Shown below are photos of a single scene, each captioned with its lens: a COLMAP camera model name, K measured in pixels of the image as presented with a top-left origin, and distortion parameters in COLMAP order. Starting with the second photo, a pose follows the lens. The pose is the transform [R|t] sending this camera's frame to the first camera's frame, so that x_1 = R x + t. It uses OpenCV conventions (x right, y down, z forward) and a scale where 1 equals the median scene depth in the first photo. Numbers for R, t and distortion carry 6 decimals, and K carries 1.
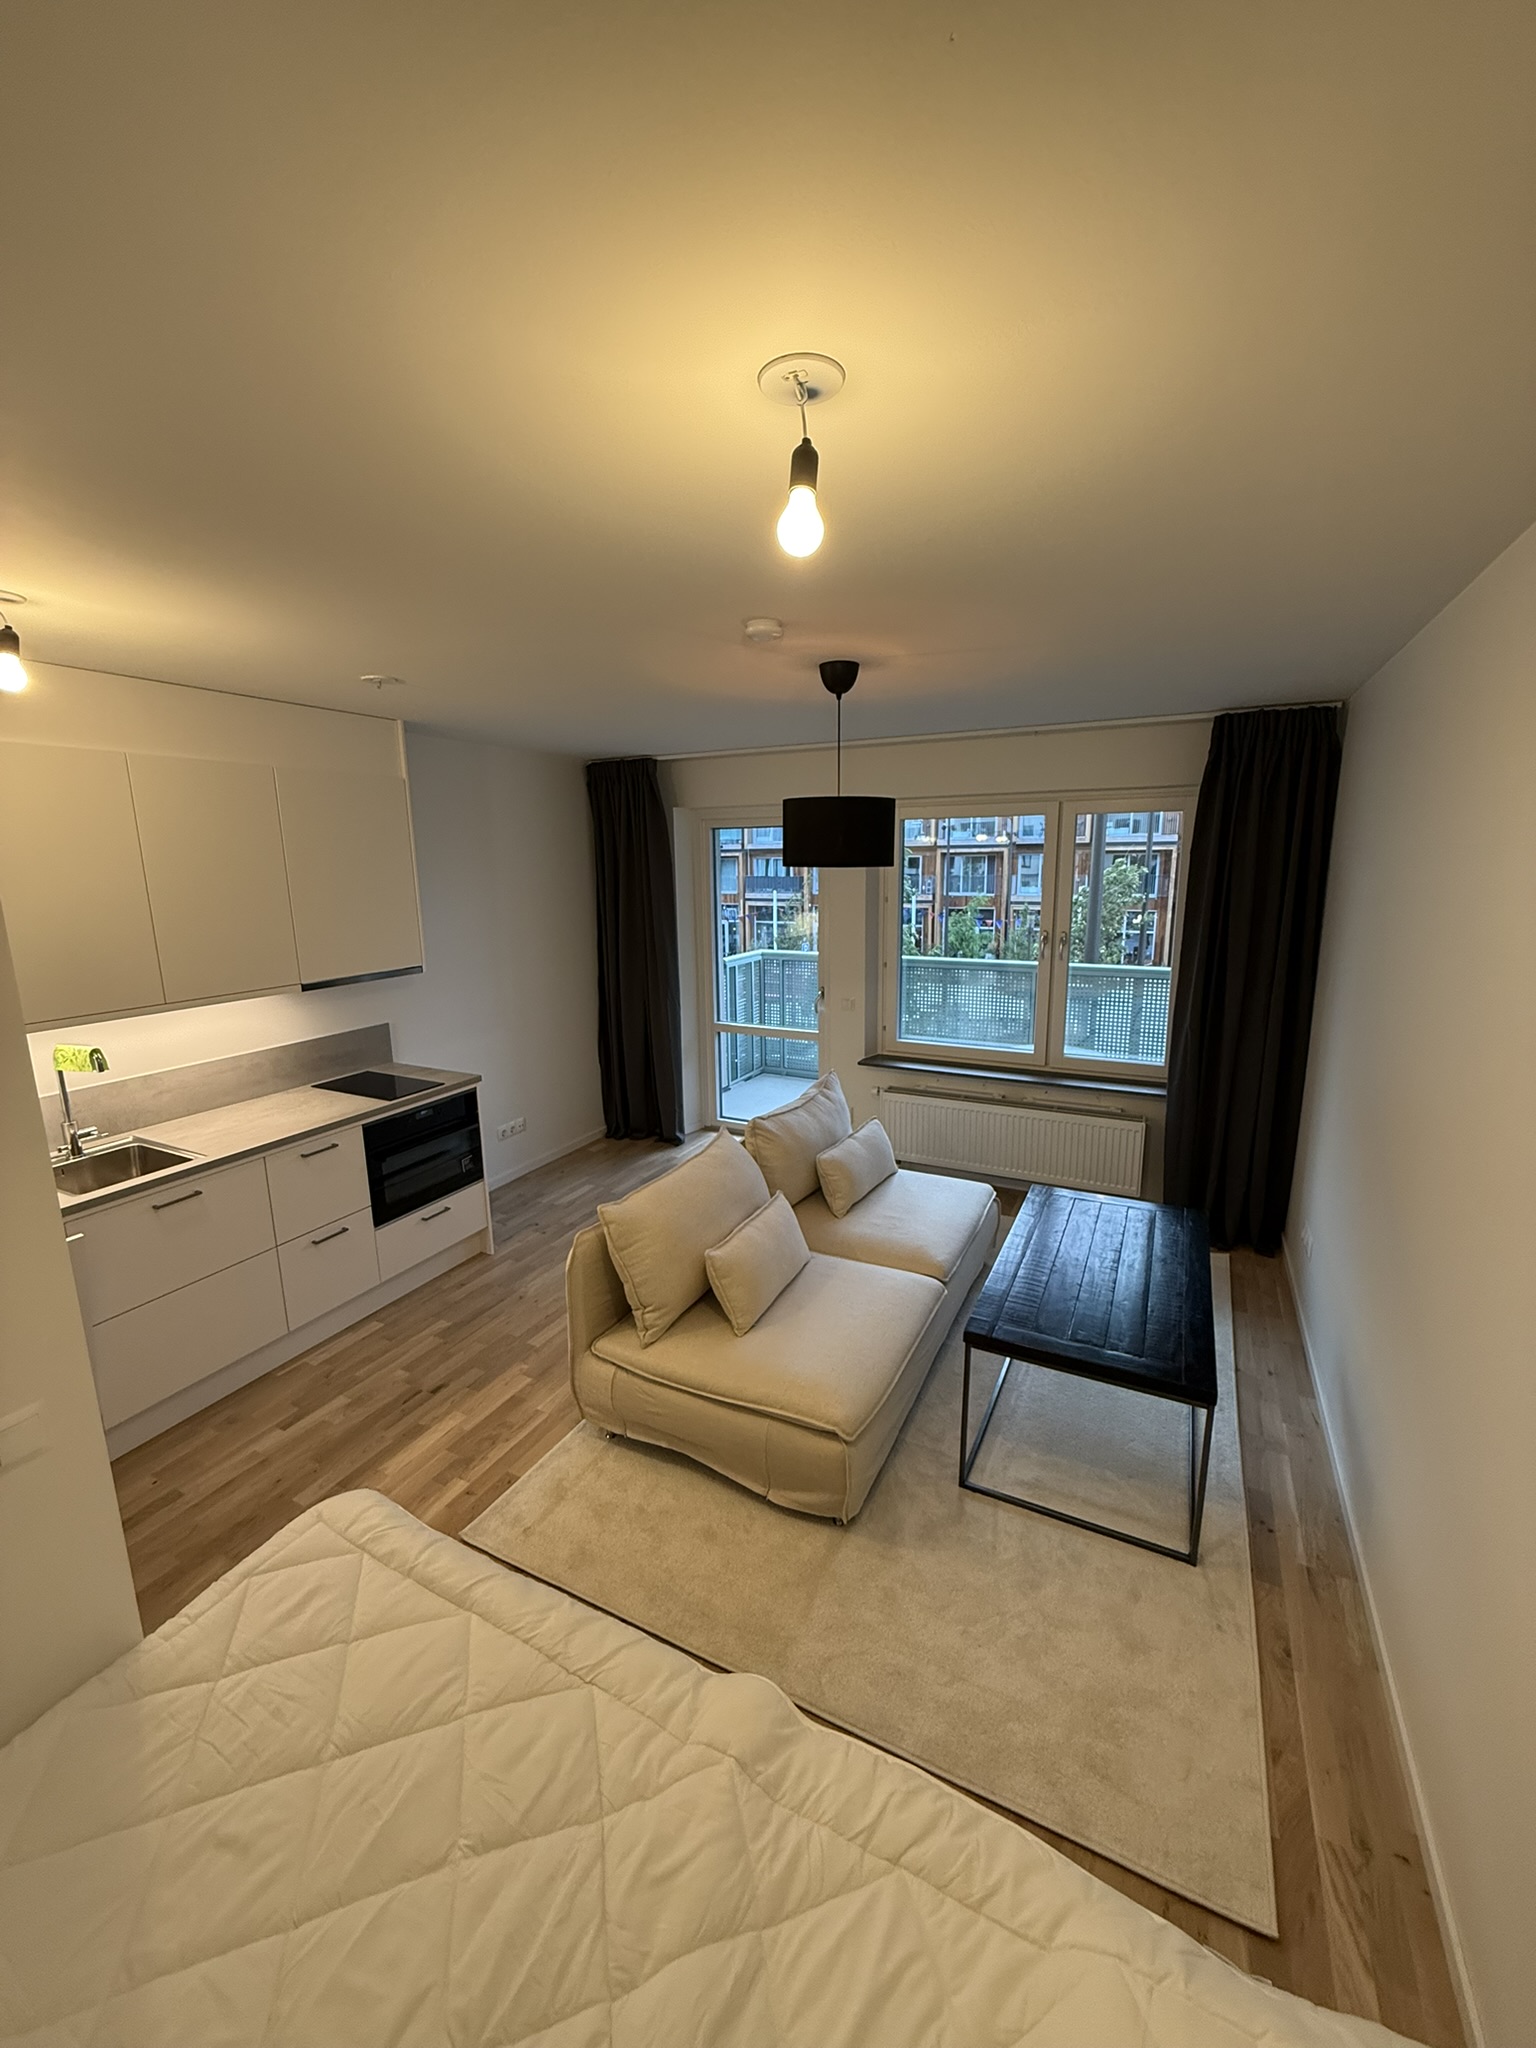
lens RADIAL K [[821.4, 0, 768.0], [0, 821.4, 1024.0], [0, 0, 1]] dist [-0.001878, -0.000353]
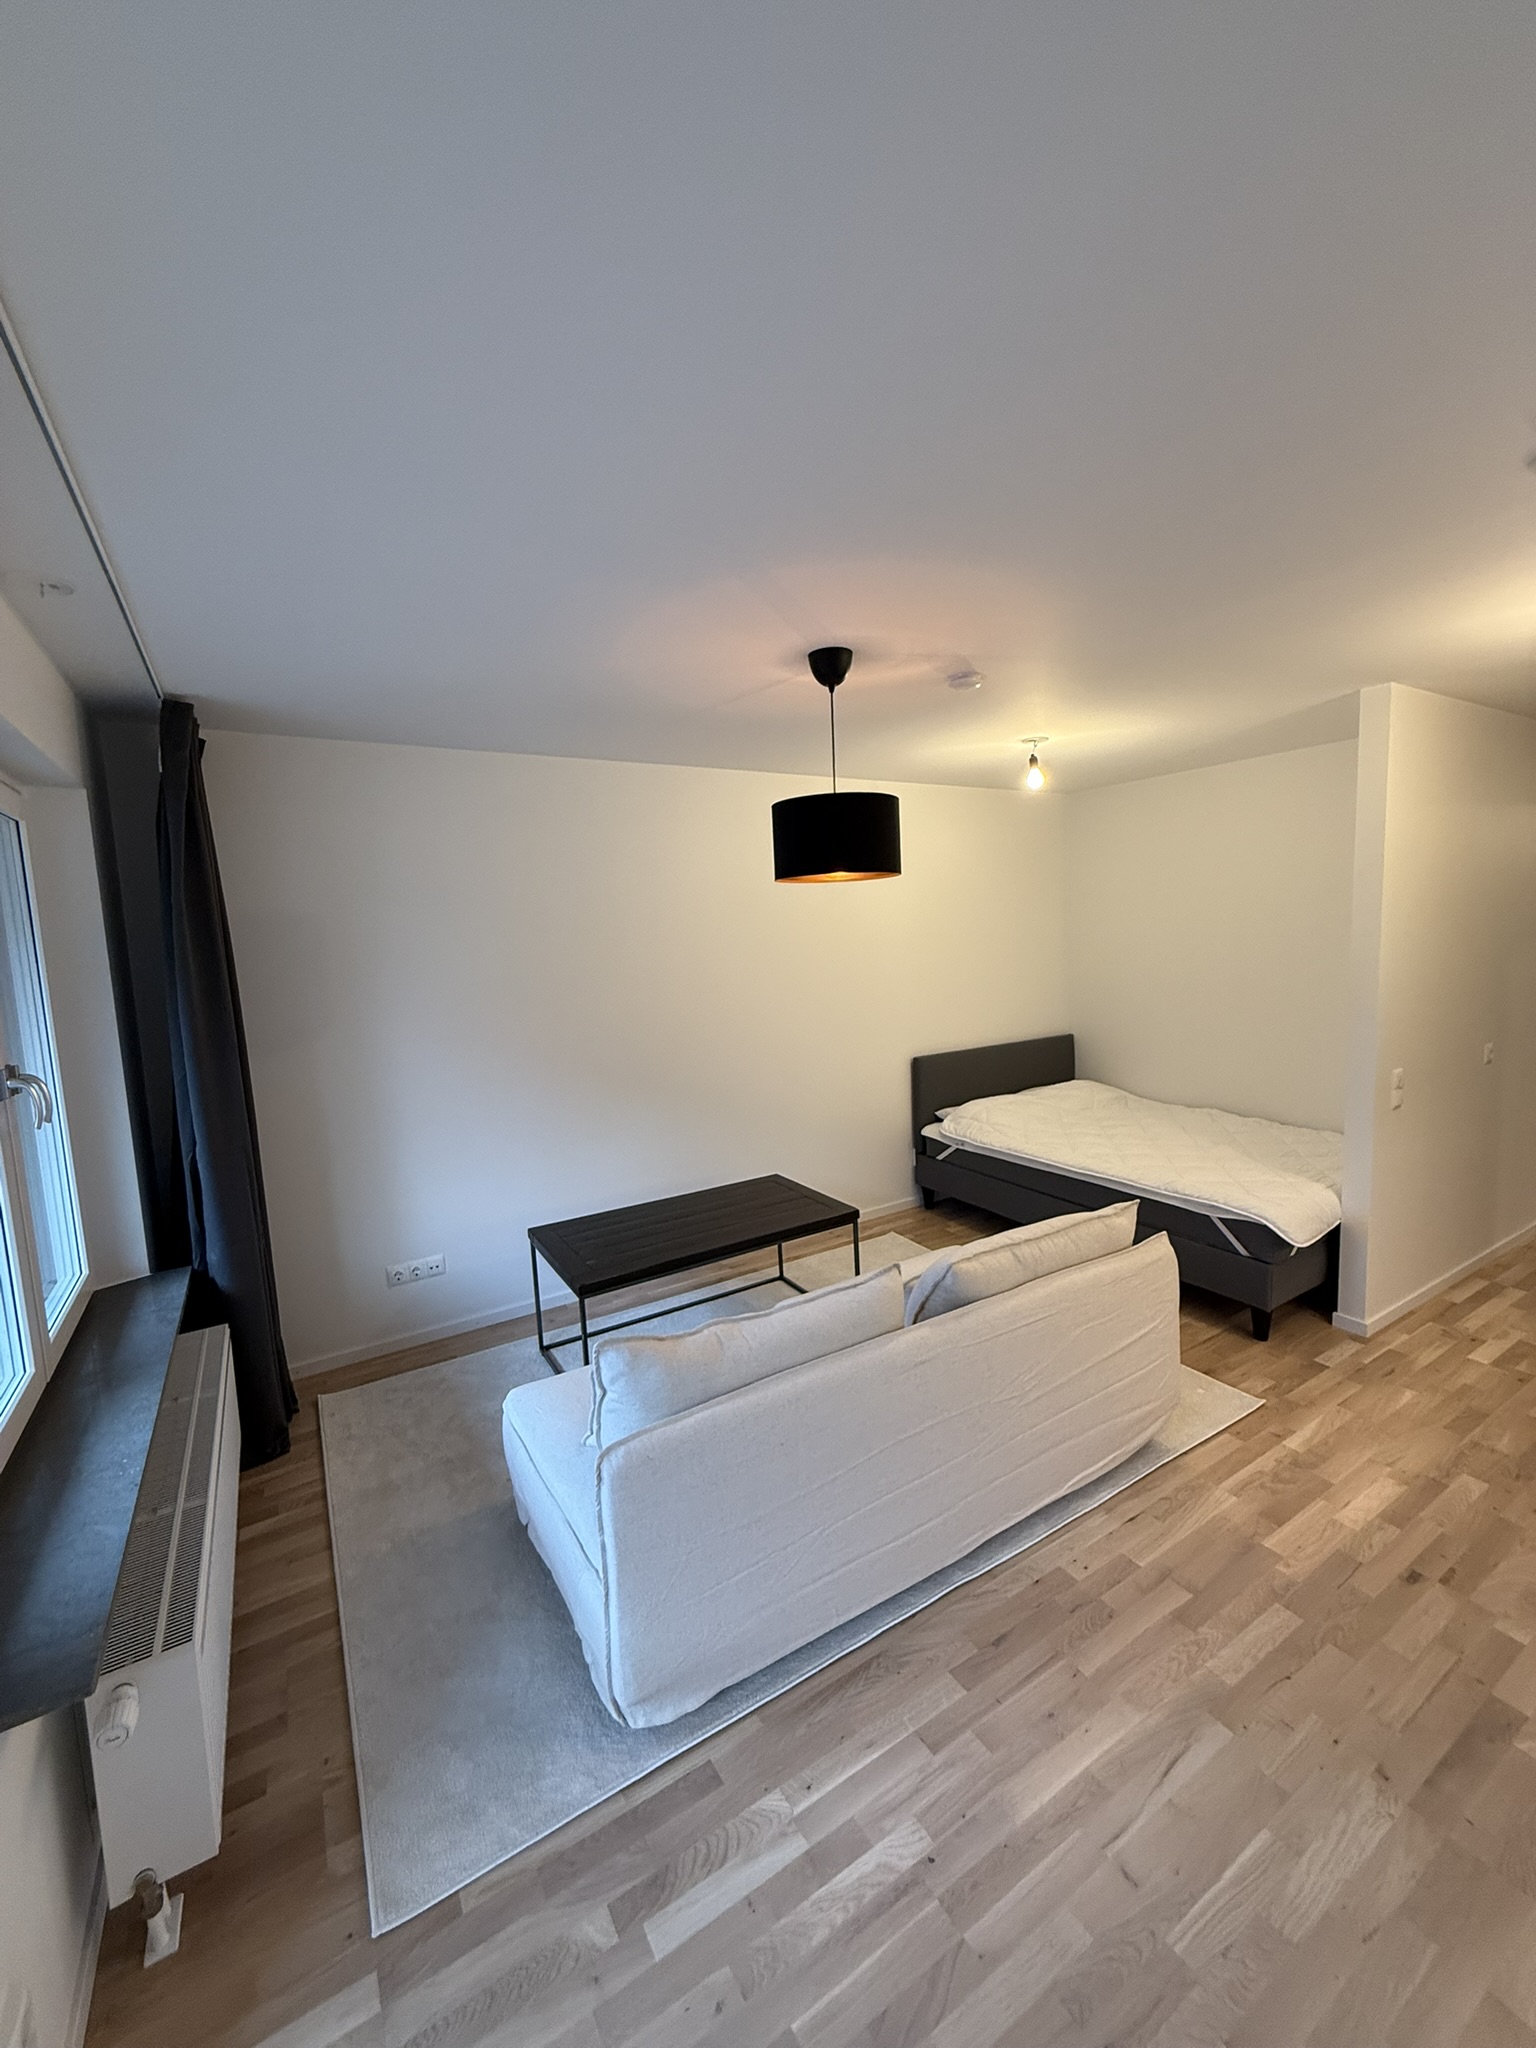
lens RADIAL K [[821.4, 0, 768.0], [0, 821.4, 1024.0], [0, 0, 1]] dist [-0.001878, -0.000353]
pose [[-0.848343, -0.011167, 0.529330, -0.278866], [0.158448, 0.948601, 0.273954, -0.256753], [-0.505182, 0.316278, -0.802969, 1.562120]]
